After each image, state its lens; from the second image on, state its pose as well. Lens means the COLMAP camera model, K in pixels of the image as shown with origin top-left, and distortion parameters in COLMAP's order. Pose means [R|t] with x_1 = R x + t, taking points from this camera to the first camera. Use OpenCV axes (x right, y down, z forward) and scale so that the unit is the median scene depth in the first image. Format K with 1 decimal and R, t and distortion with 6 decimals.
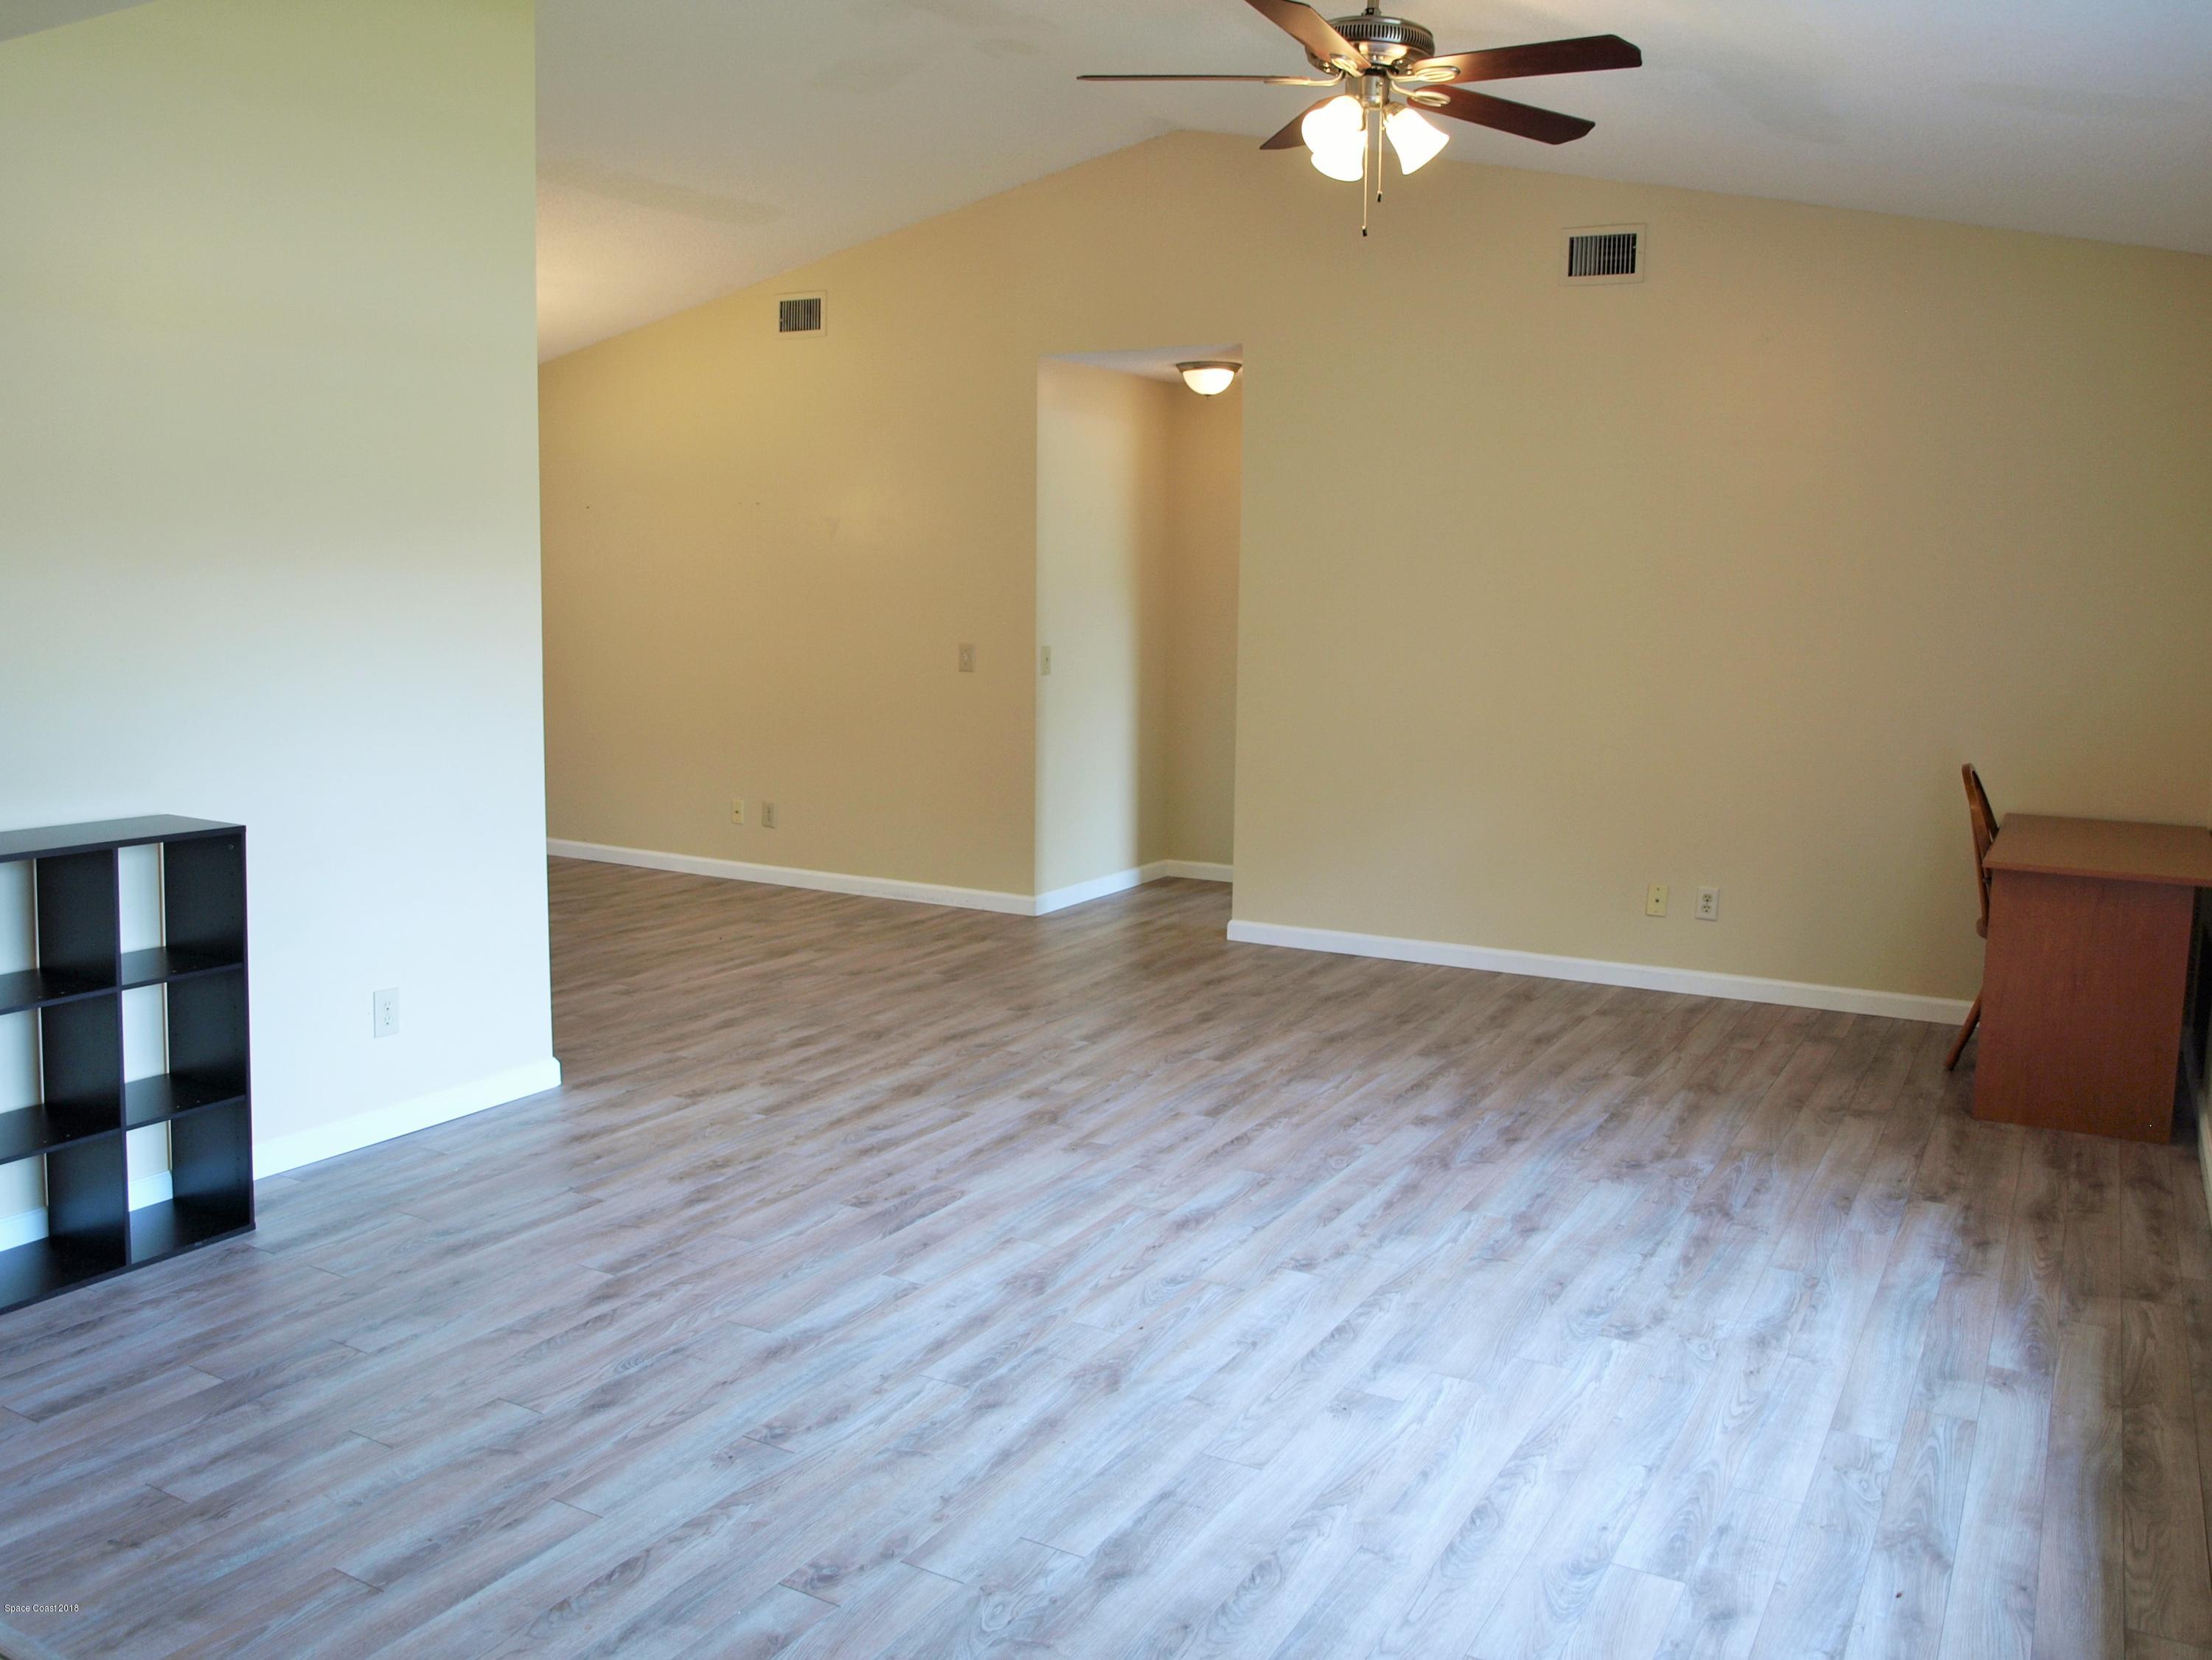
lens RADIAL K [[1820.9, 0, 1107.4], [0, 1820.9, 820.6], [0, 0, 1]] dist [-0.091240, 0.052844]
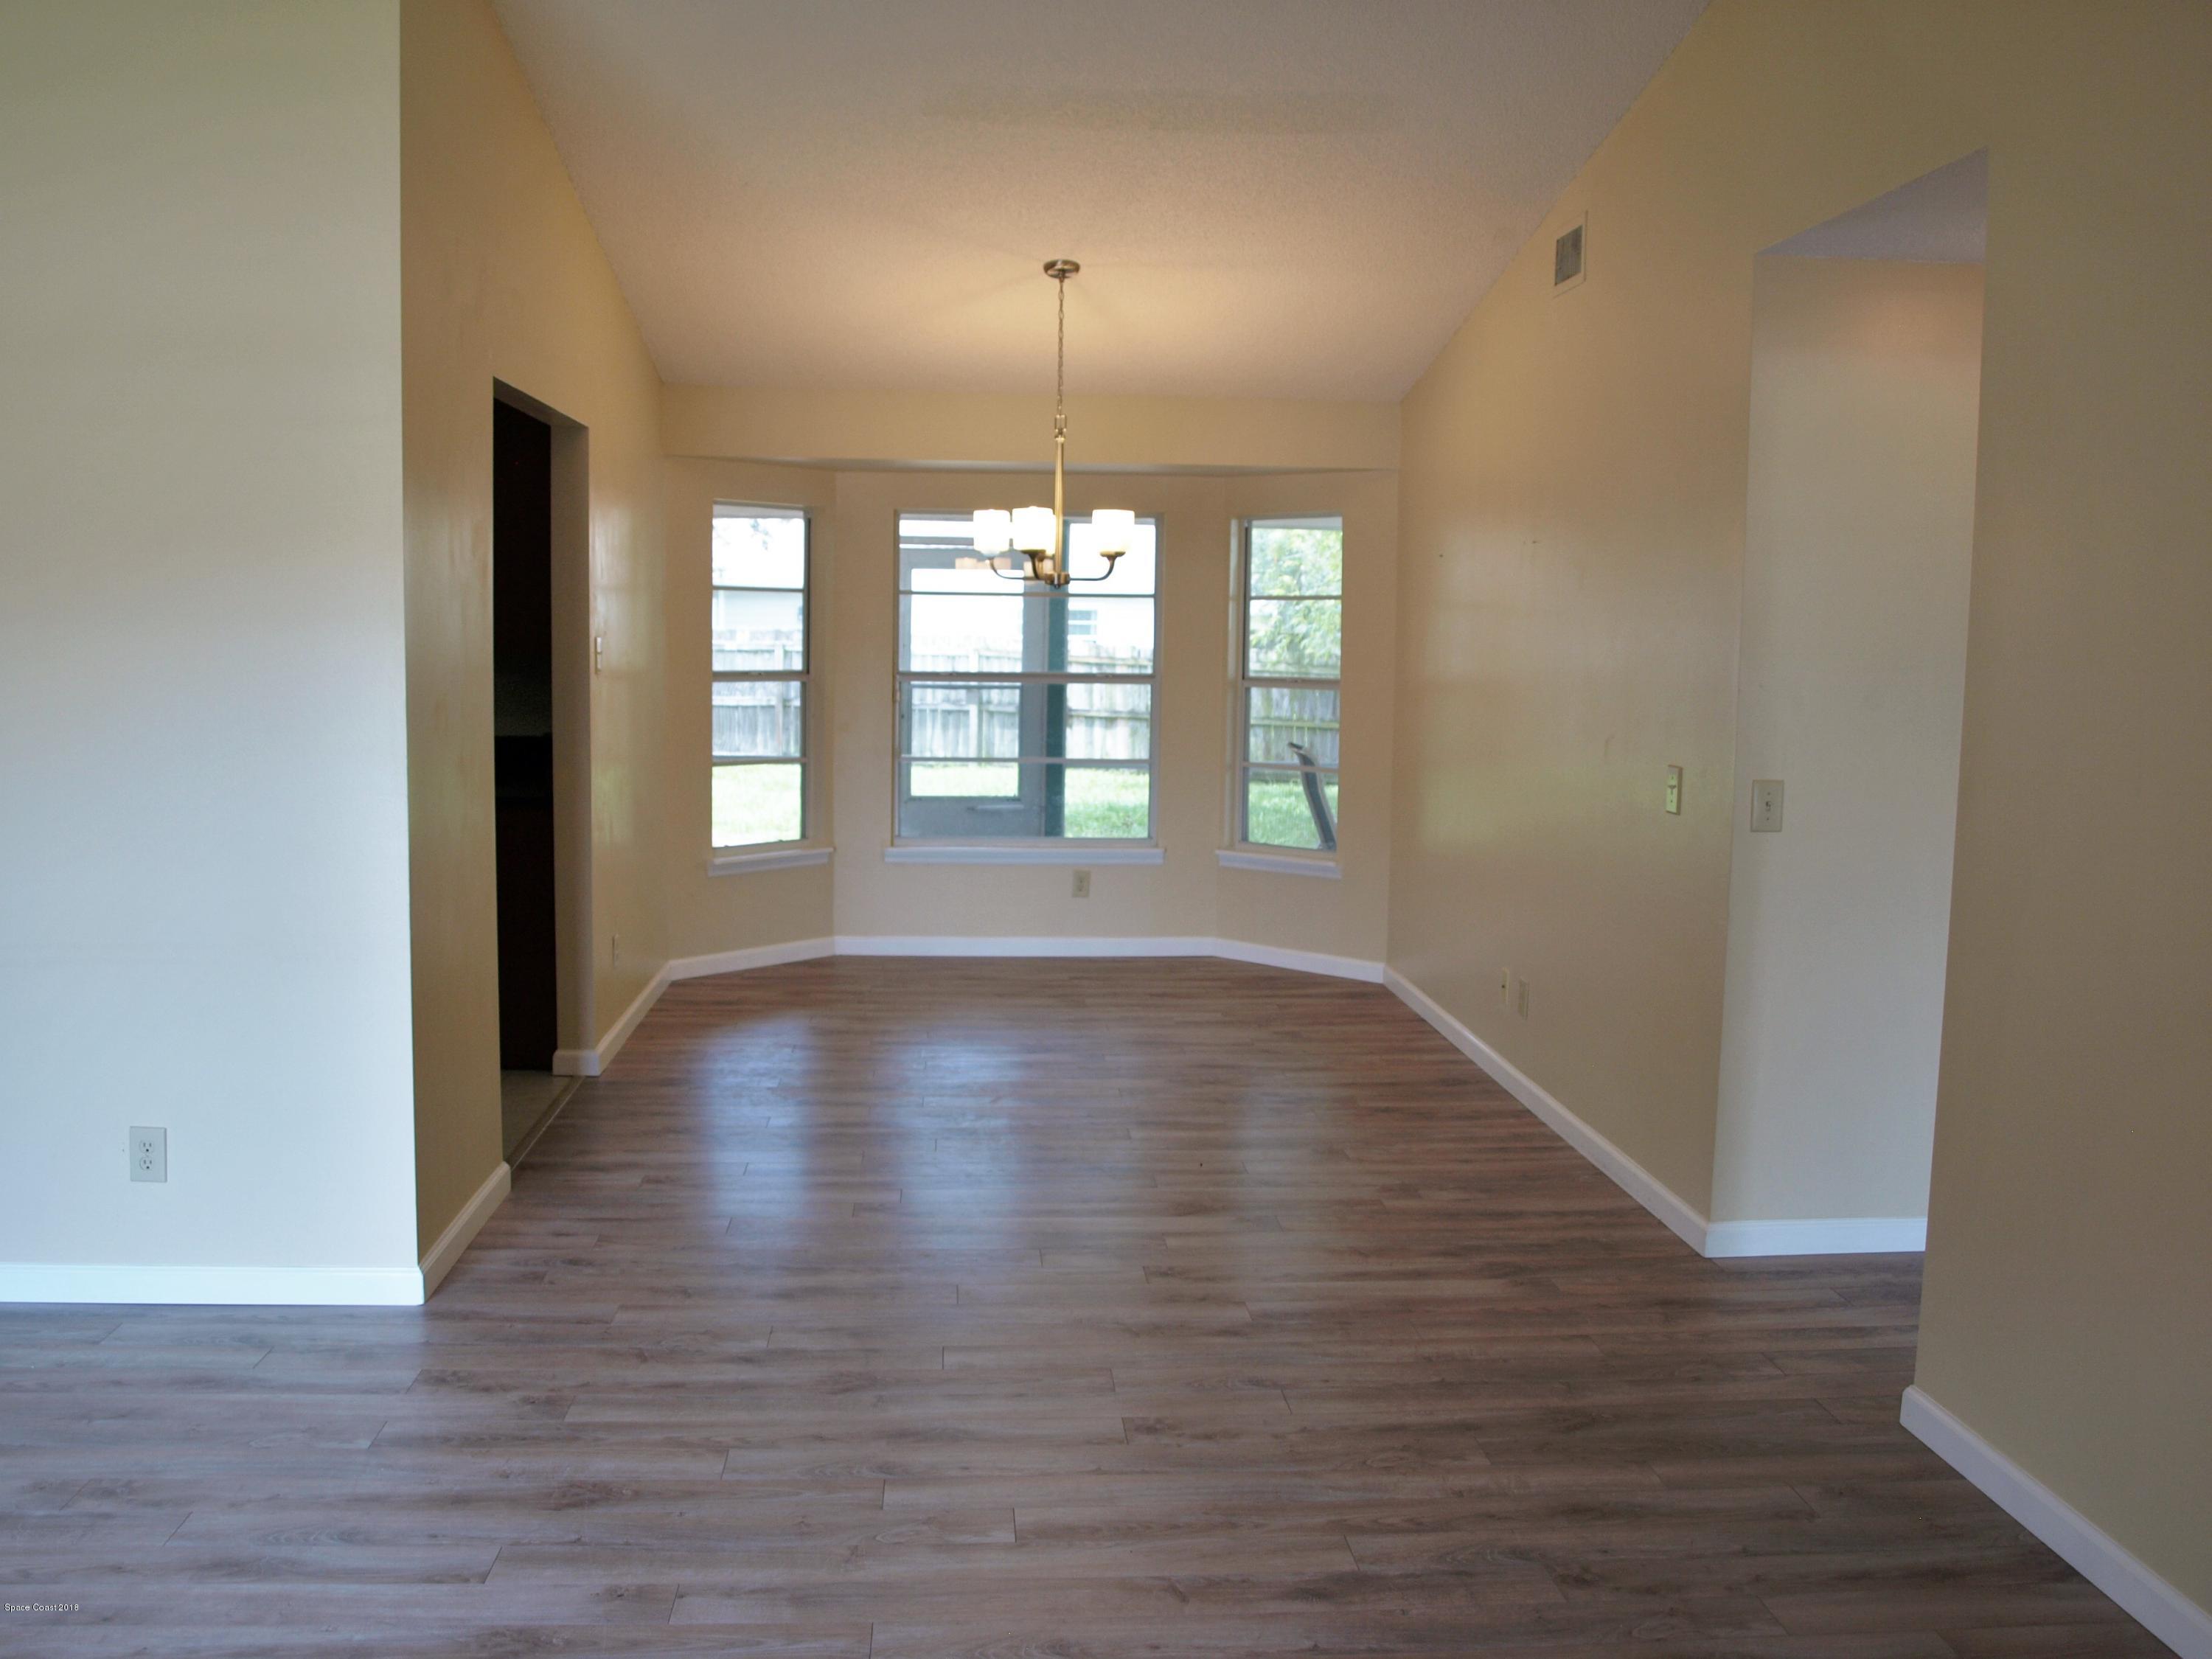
lens RADIAL K [[1820.7, 0, 1085.0], [0, 1820.7, 837.1], [0, 0, 1]] dist [-0.091240, 0.052844]
pose [[0.558969, 0.096737, -0.823527, 0.611355], [-0.122759, 0.991881, 0.033190, -0.145797], [0.820051, 0.082543, 0.566306, 1.075896]]
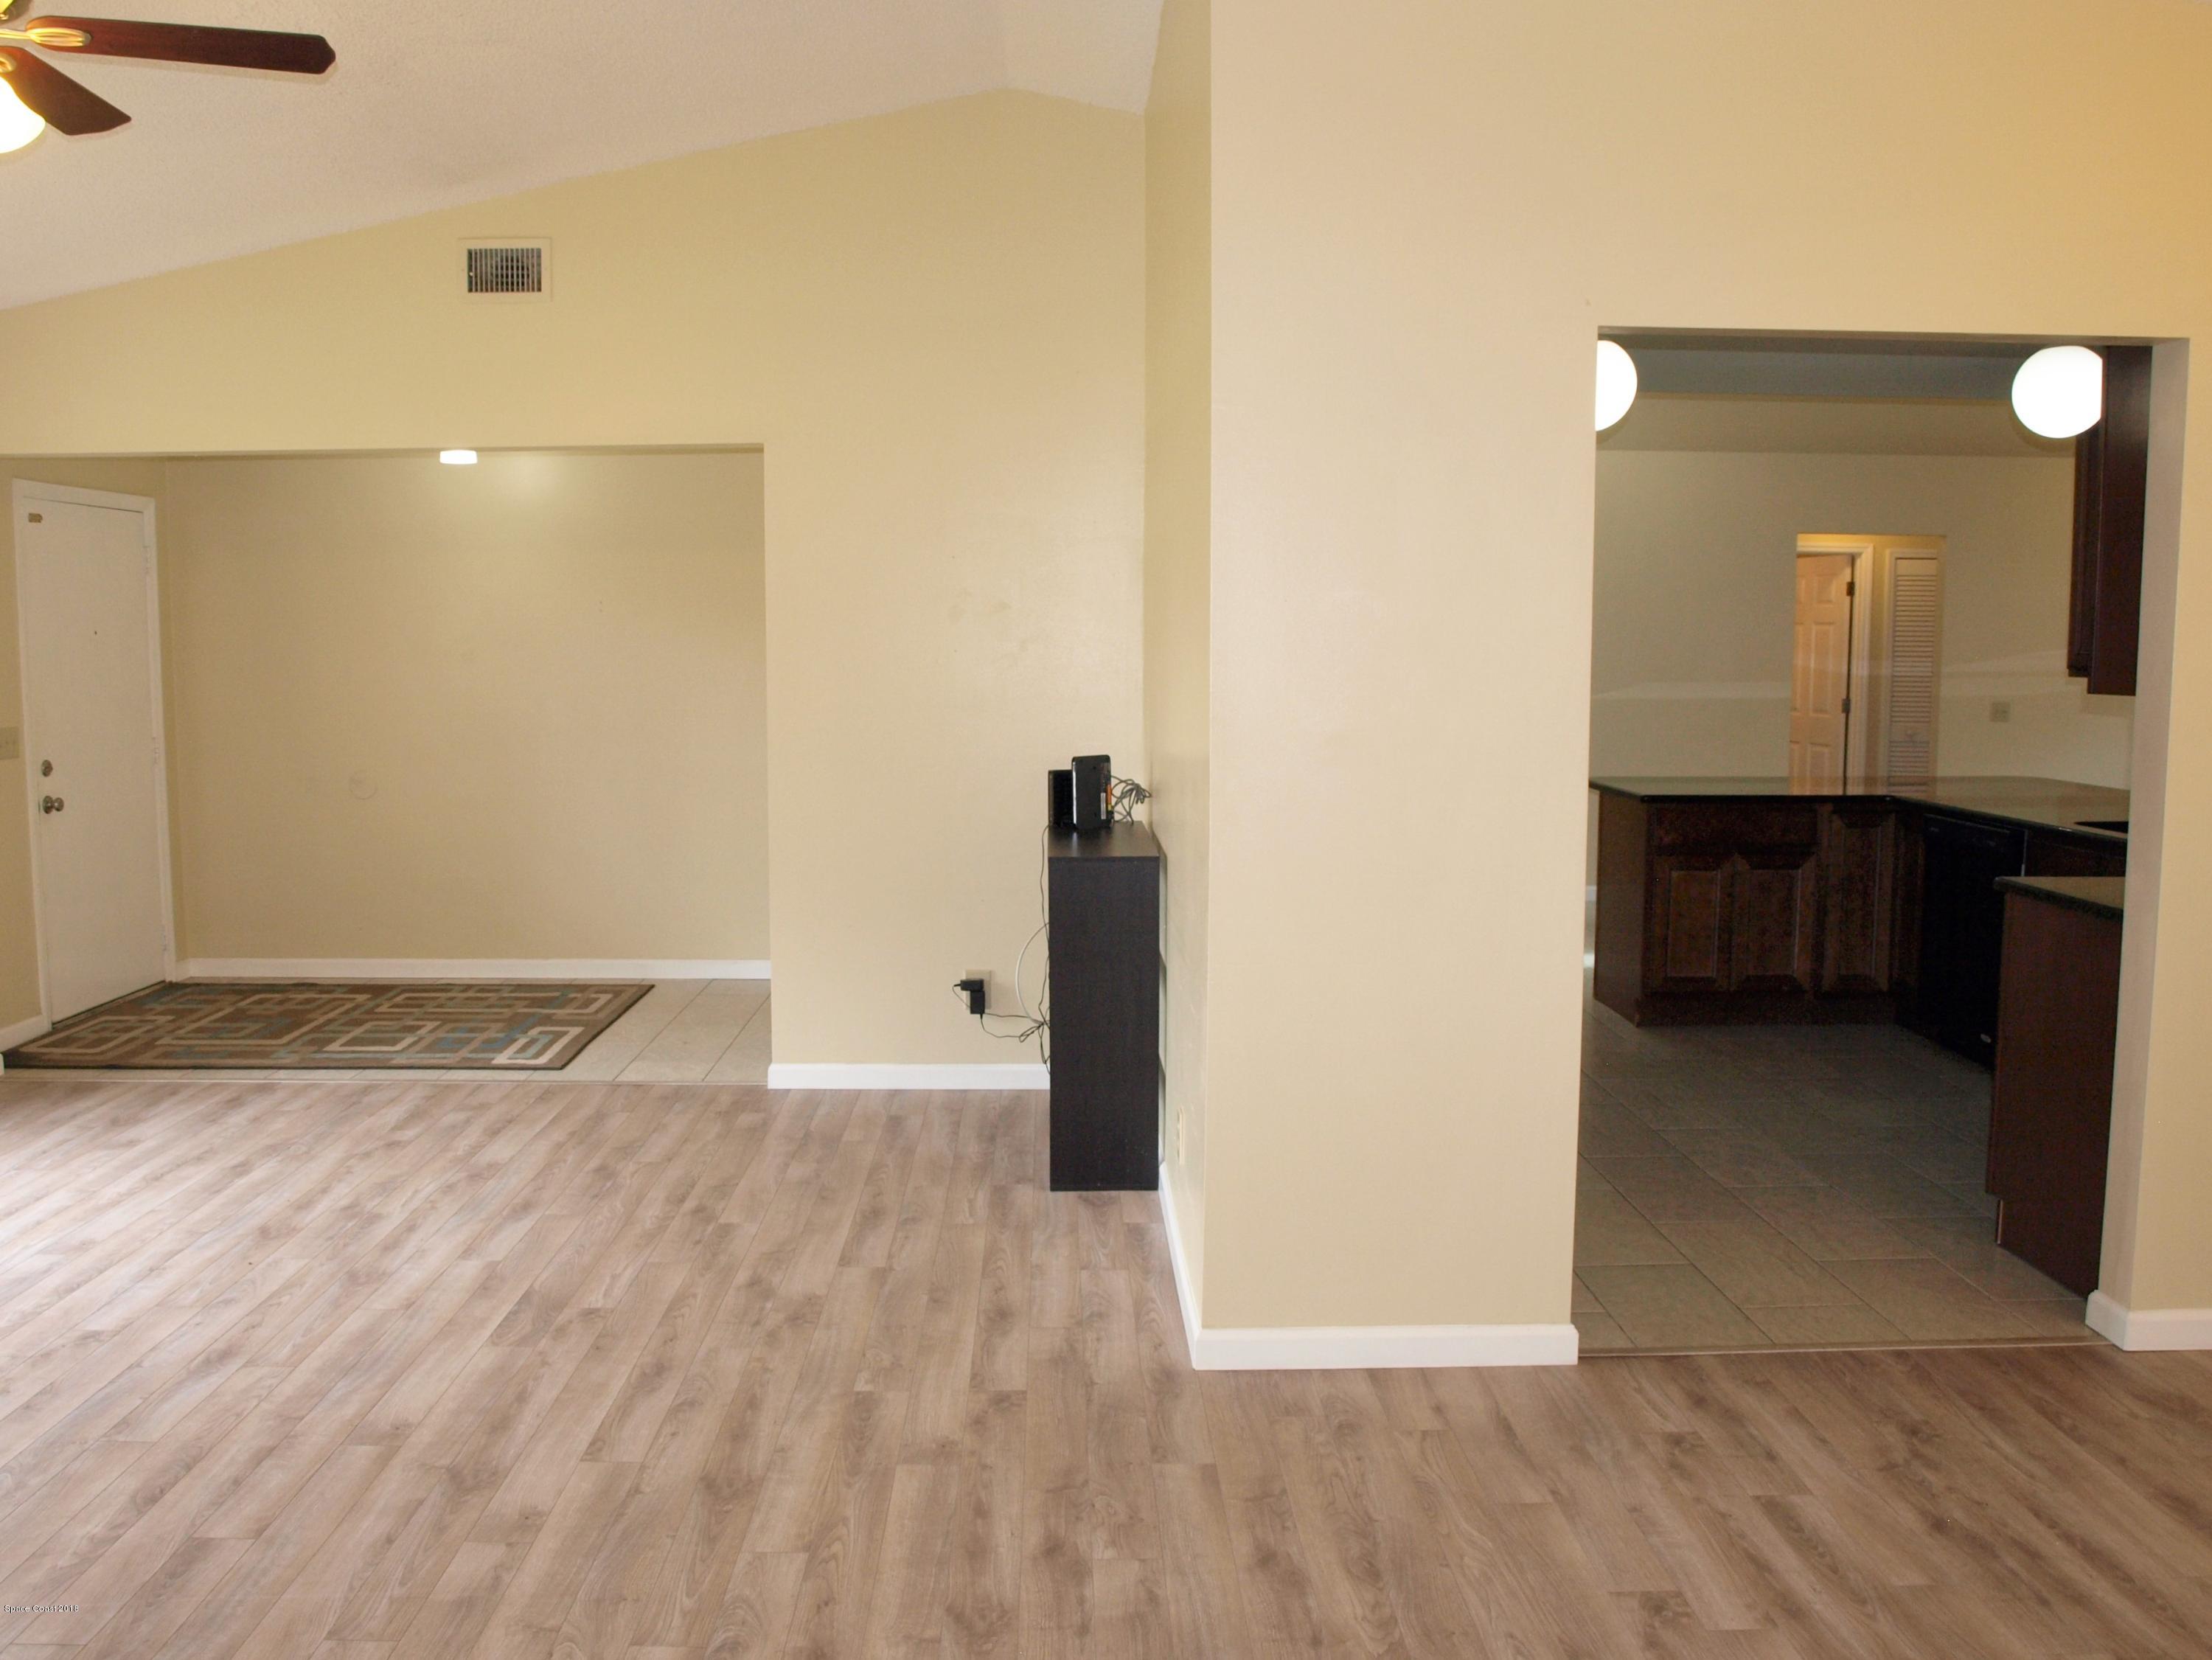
lens RADIAL K [[1820.9, 0, 1087.7], [0, 1820.9, 821.0], [0, 0, 1]] dist [-0.091240, 0.052844]
pose [[-0.864264, 0.037881, -0.501610, 0.115024], [-0.078322, 0.974866, 0.208569, -0.289165], [0.496904, 0.219546, -0.839575, 2.088970]]
